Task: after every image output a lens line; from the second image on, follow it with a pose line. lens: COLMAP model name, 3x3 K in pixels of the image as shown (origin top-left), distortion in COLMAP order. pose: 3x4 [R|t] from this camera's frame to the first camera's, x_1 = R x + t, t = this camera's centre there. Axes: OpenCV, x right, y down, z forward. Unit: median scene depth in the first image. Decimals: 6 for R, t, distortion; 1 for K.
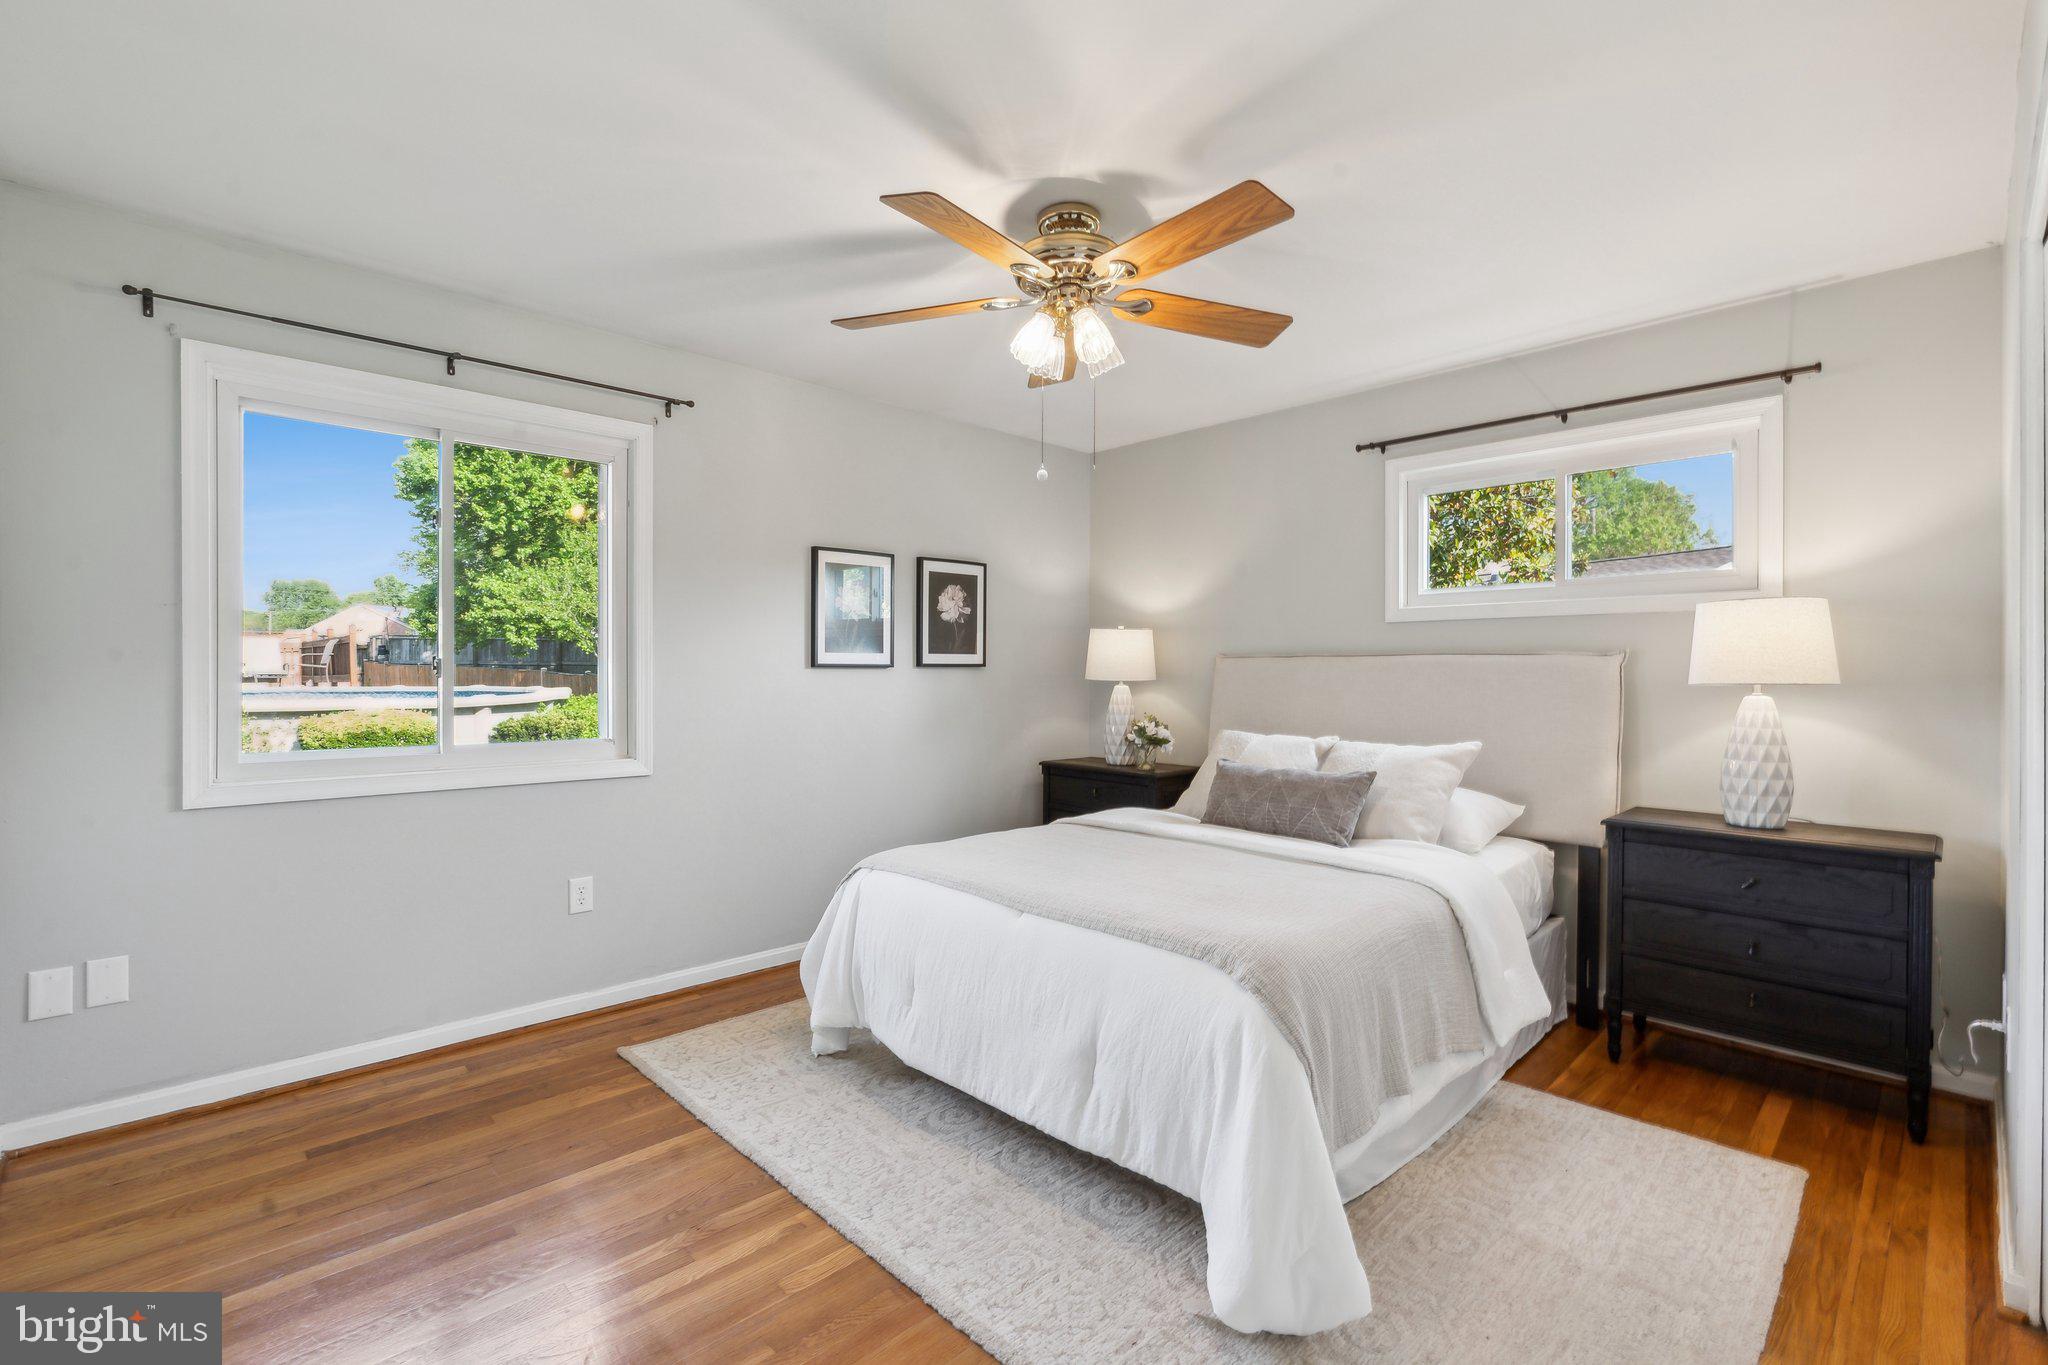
lens RADIAL K [[904.3, 0, 1026.7], [0, 904.3, 677.5], [0, 0, 1]] dist [0.001859, 0.000002]
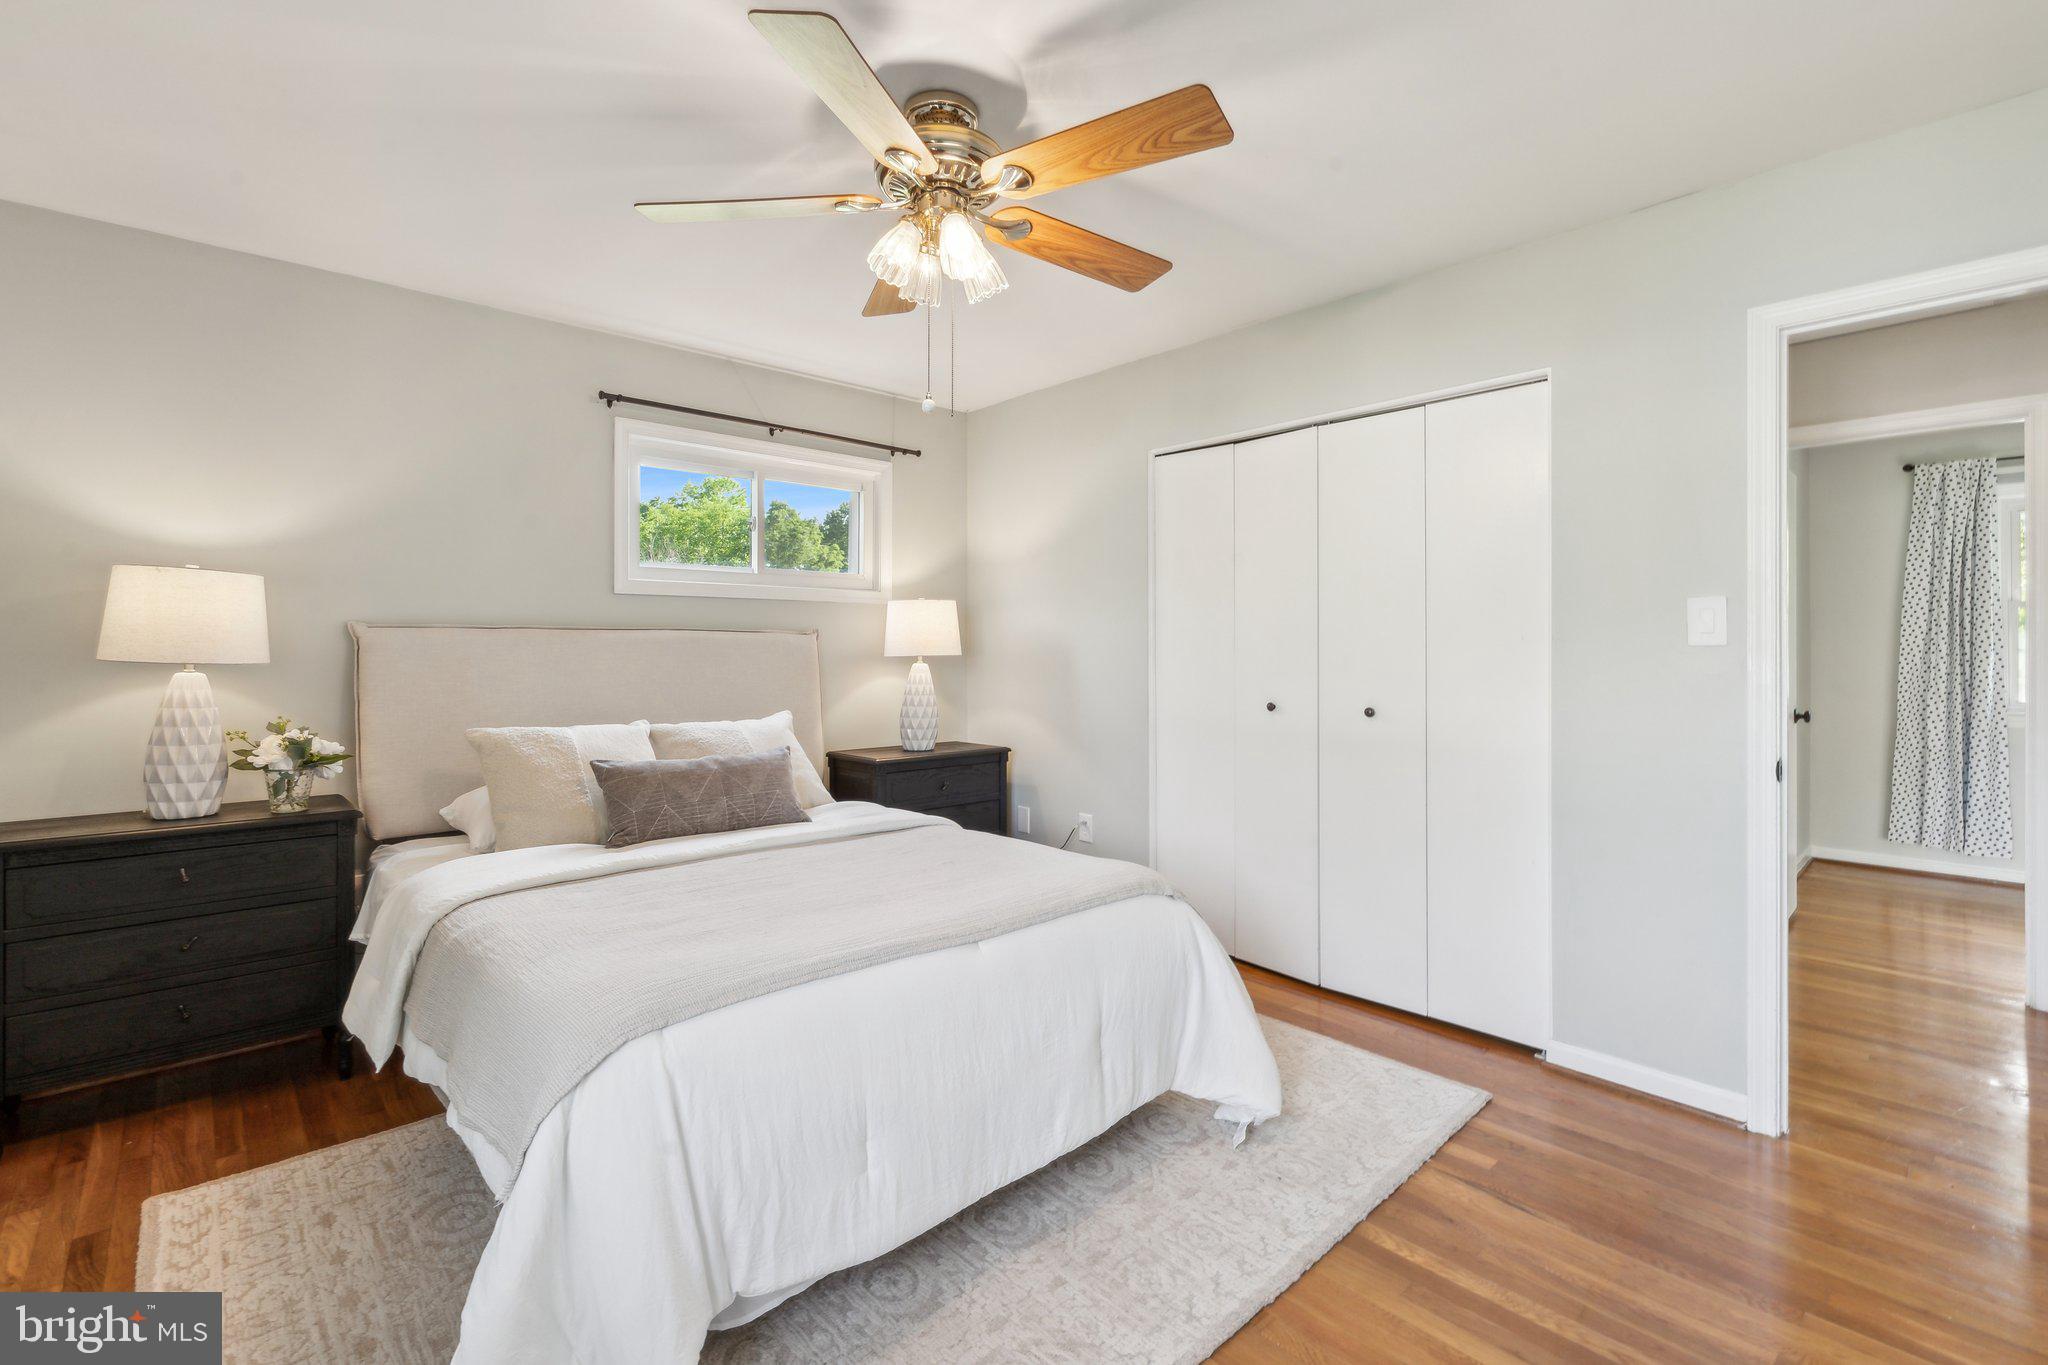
lens RADIAL K [[911.0, 0, 1018.5], [0, 911.0, 645.8], [0, 0, 1]] dist [0.028510, 0.000082]
pose [[0.032529, 0.001856, 0.999469, -0.662090], [0.006429, 0.999977, -0.002066, -0.004885], [-0.999450, 0.006493, 0.032517, 0.737467]]
